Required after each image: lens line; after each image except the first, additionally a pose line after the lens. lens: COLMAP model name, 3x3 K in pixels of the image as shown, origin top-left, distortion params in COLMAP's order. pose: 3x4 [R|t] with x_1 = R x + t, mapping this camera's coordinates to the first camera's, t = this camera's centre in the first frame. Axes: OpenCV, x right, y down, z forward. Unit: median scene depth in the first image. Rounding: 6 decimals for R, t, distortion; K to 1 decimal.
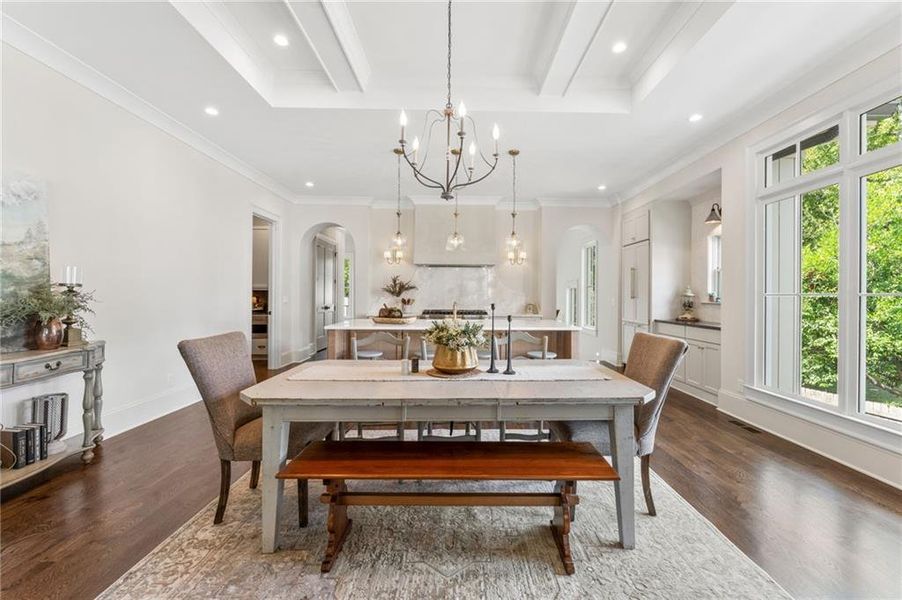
lens RADIAL K [[379.3, 0, 463.7], [0, 379.3, 294.4], [0, 0, 1]] dist [-0.006670, 0.000385]
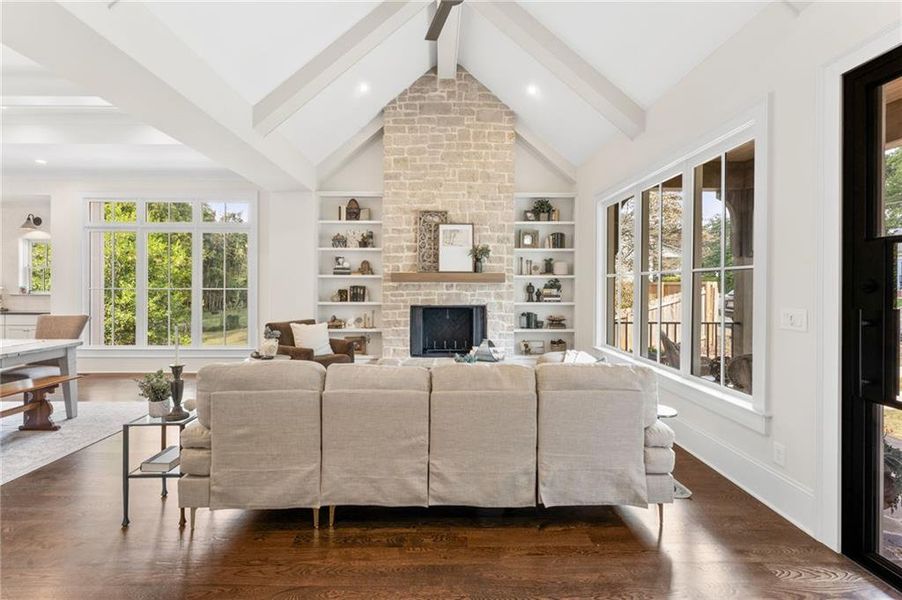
lens RADIAL K [[388.2, 0, 453.1], [0, 388.2, 289.5], [0, 0, 1]] dist [-0.005318, -0.000773]
pose [[-0.008040, -0.014567, 0.999862, -0.727563], [-0.007895, 0.999864, 0.014504, -0.025943], [-0.999937, -0.007777, -0.008154, -0.451340]]
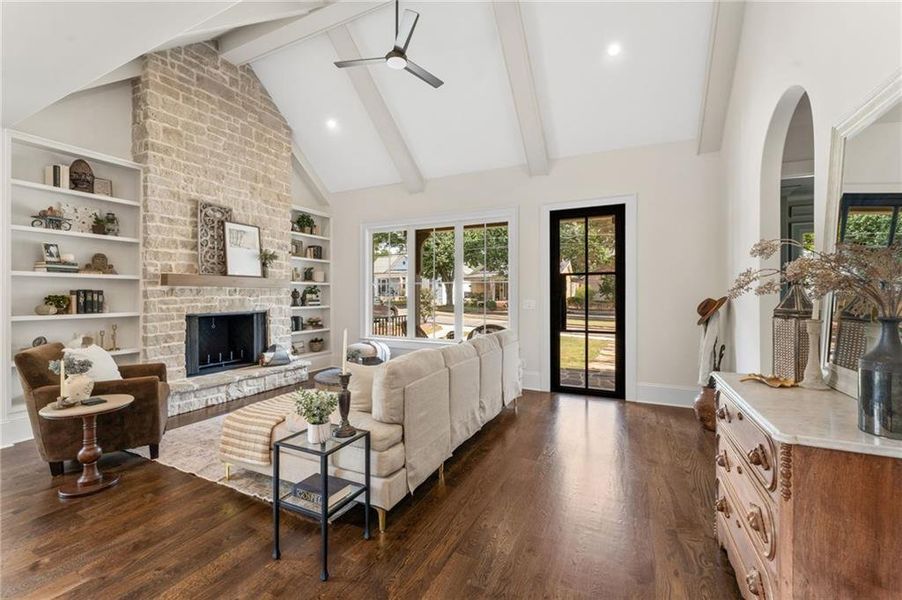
lens RADIAL K [[366.2, 0, 452.4], [0, 366.2, 294.2], [0, 0, 1]] dist [-0.001315, 0.000347]
pose [[-0.891380, -0.007983, 0.453186, -0.519945], [-0.010053, 0.999947, -0.002160, -0.012870], [-0.453145, -0.006481, -0.891413, 0.273940]]
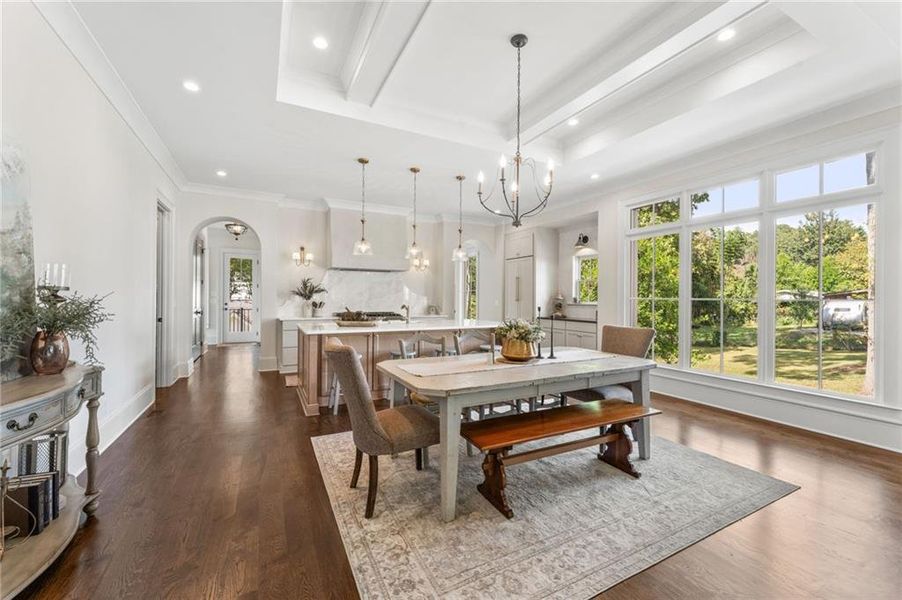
lens RADIAL K [[366.2, 0, 450.1], [0, 366.2, 296.5], [0, 0, 1]] dist [-0.001315, 0.000347]
pose [[0.897000, 0.001672, 0.442026, -0.442893], [-0.002408, 0.999996, 0.001104, -0.007215], [-0.442023, -0.002054, 0.897001, -0.009776]]
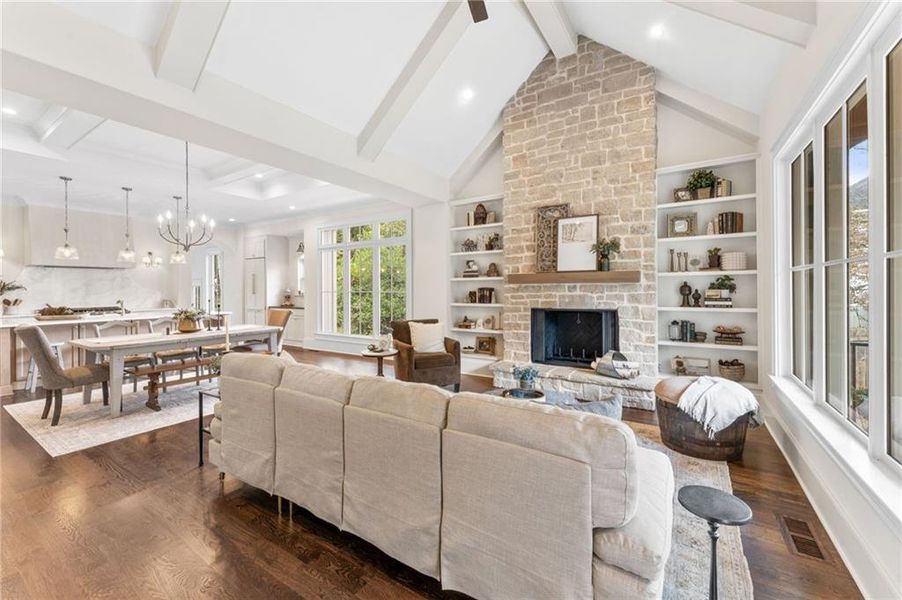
lens RADIAL K [[366.2, 0, 458.1], [0, 366.2, 287.8], [0, 0, 1]] dist [-0.001315, 0.000347]
pose [[0.547755, -0.010557, 0.836572, -0.516502], [0.007392, 0.999942, 0.007778, -0.028129], [-0.836606, 0.001923, 0.547801, -0.777800]]
